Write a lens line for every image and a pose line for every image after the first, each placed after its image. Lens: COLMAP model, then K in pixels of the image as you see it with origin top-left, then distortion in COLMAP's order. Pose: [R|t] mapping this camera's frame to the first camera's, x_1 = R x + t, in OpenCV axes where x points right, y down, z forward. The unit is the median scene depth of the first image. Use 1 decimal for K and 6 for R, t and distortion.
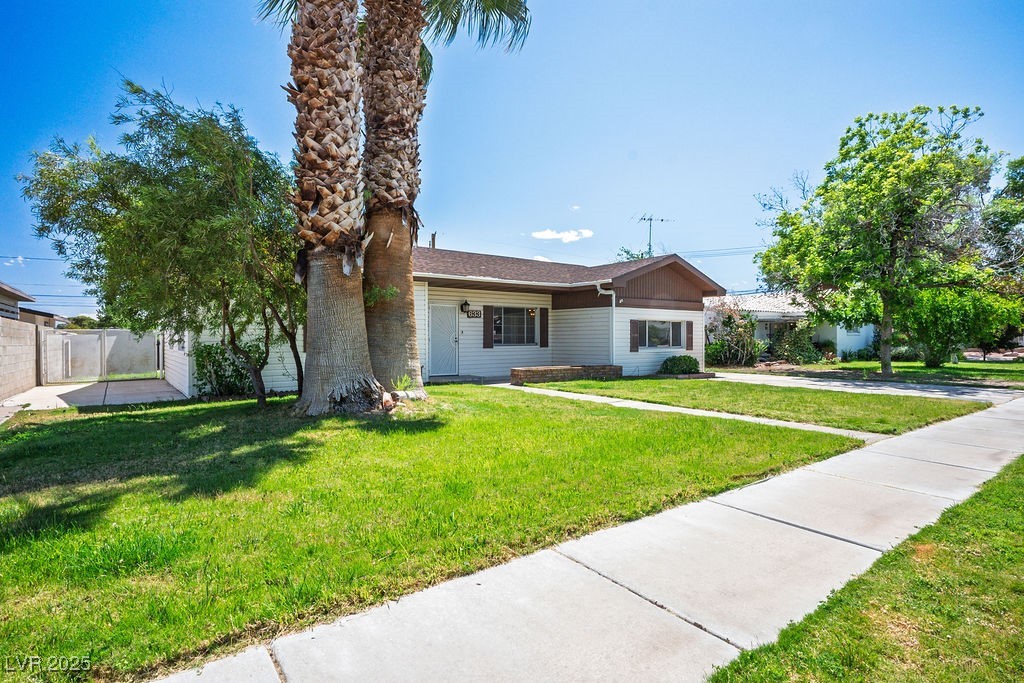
lens RADIAL K [[519.4, 0, 511.4], [0, 519.4, 341.8], [0, 0, 1]] dist [0.003428, 0.000376]
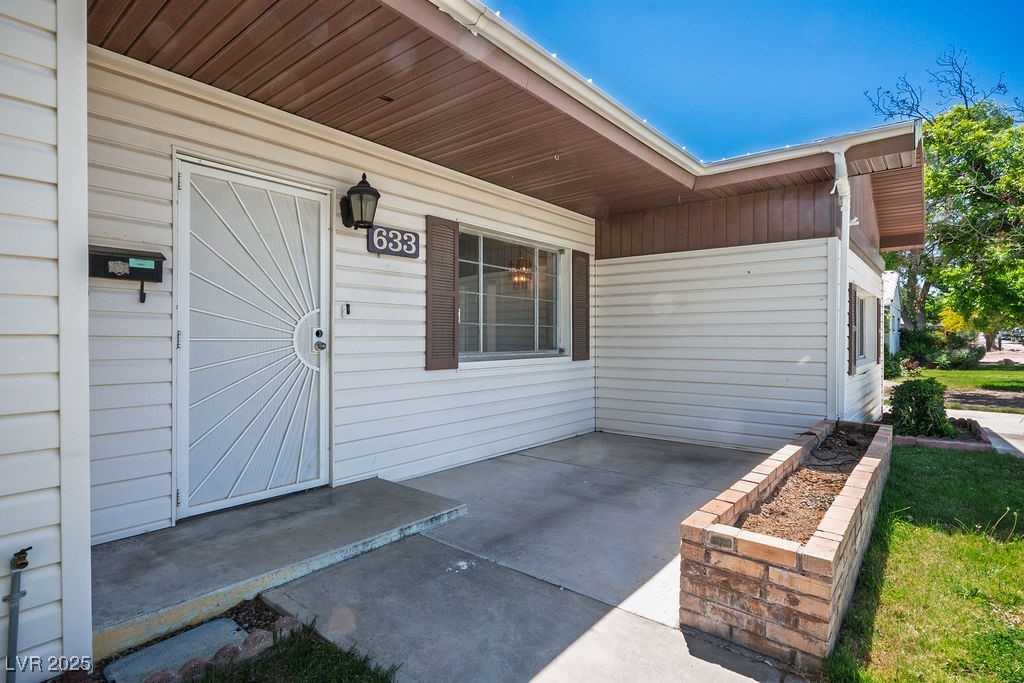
lens RADIAL K [[519.4, 0, 516.3], [0, 519.4, 343.5], [0, 0, 1]] dist [0.003428, 0.000376]
pose [[0.970247, 0.001257, 0.242113, -0.074500], [-0.002270, 0.999990, 0.003905, -0.002936], [-0.242105, -0.004339, 0.970240, 0.721721]]
